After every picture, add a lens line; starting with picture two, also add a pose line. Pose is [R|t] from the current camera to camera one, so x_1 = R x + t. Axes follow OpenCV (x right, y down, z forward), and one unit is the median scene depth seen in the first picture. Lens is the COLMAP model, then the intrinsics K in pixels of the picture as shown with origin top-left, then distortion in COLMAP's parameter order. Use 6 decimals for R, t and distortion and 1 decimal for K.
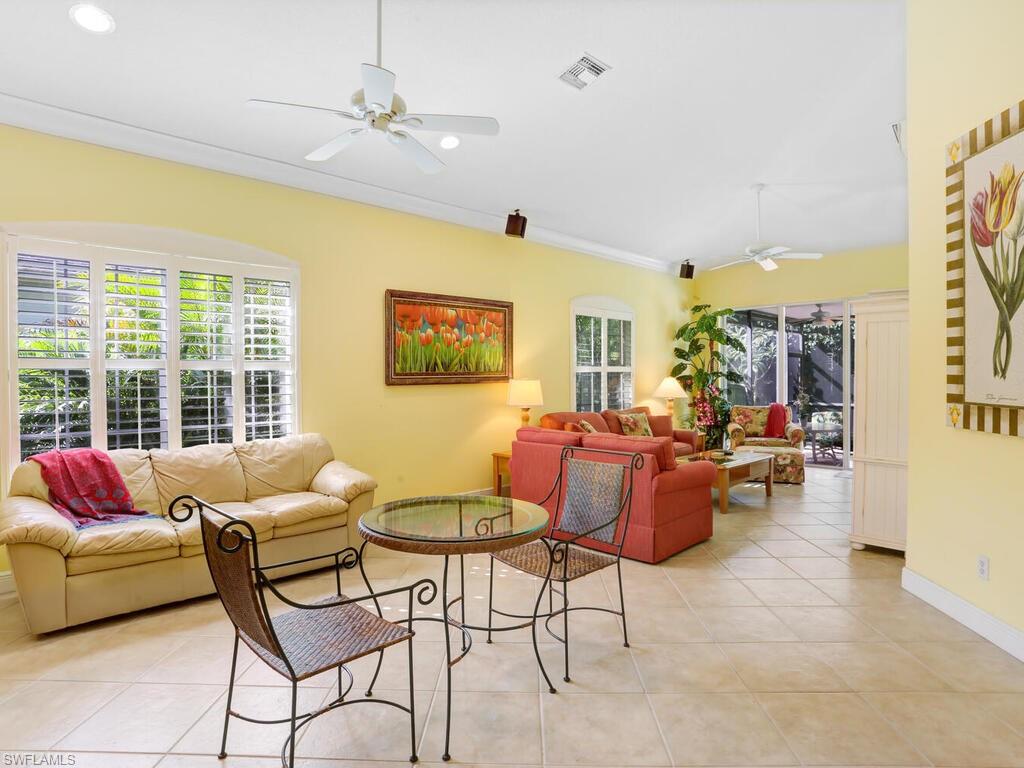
lens RADIAL K [[564.3, 0, 511.0], [0, 564.3, 383.8], [0, 0, 1]] dist [-0.069229, 0.030167]
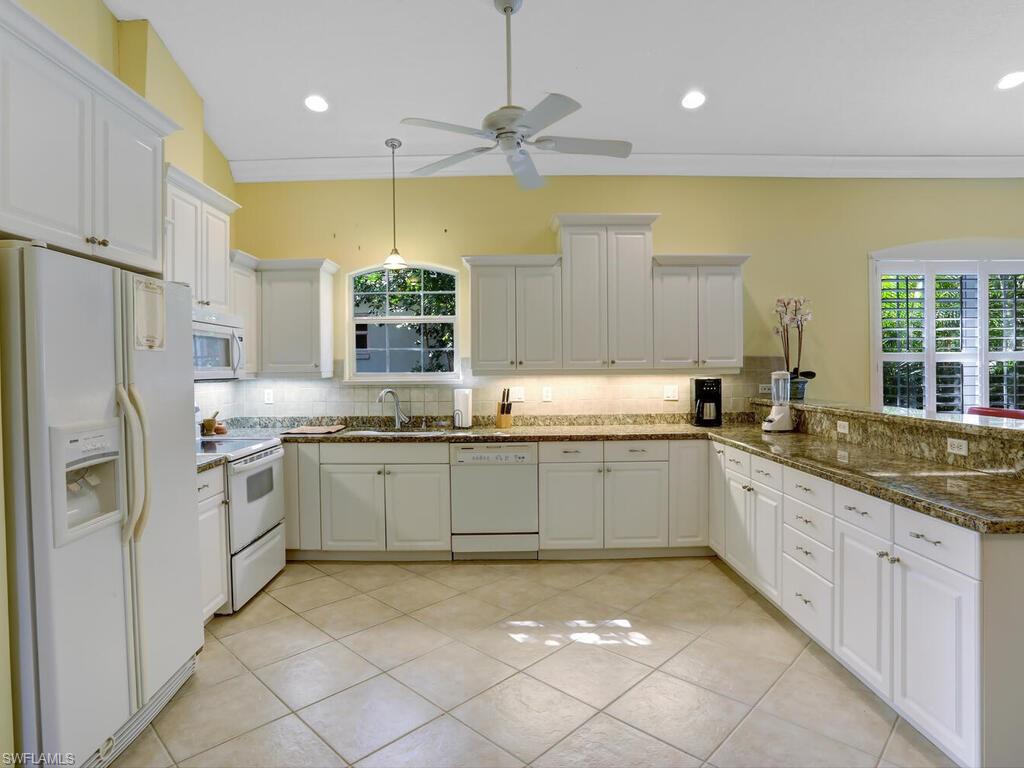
lens RADIAL K [[564.3, 0, 495.5], [0, 564.3, 376.9], [0, 0, 1]] dist [-0.069229, 0.030167]
pose [[0.727113, 0.006246, -0.686489, -0.412470], [0.000063, 0.999958, 0.009164, -0.002535], [0.686518, -0.006706, 0.727082, -0.370916]]
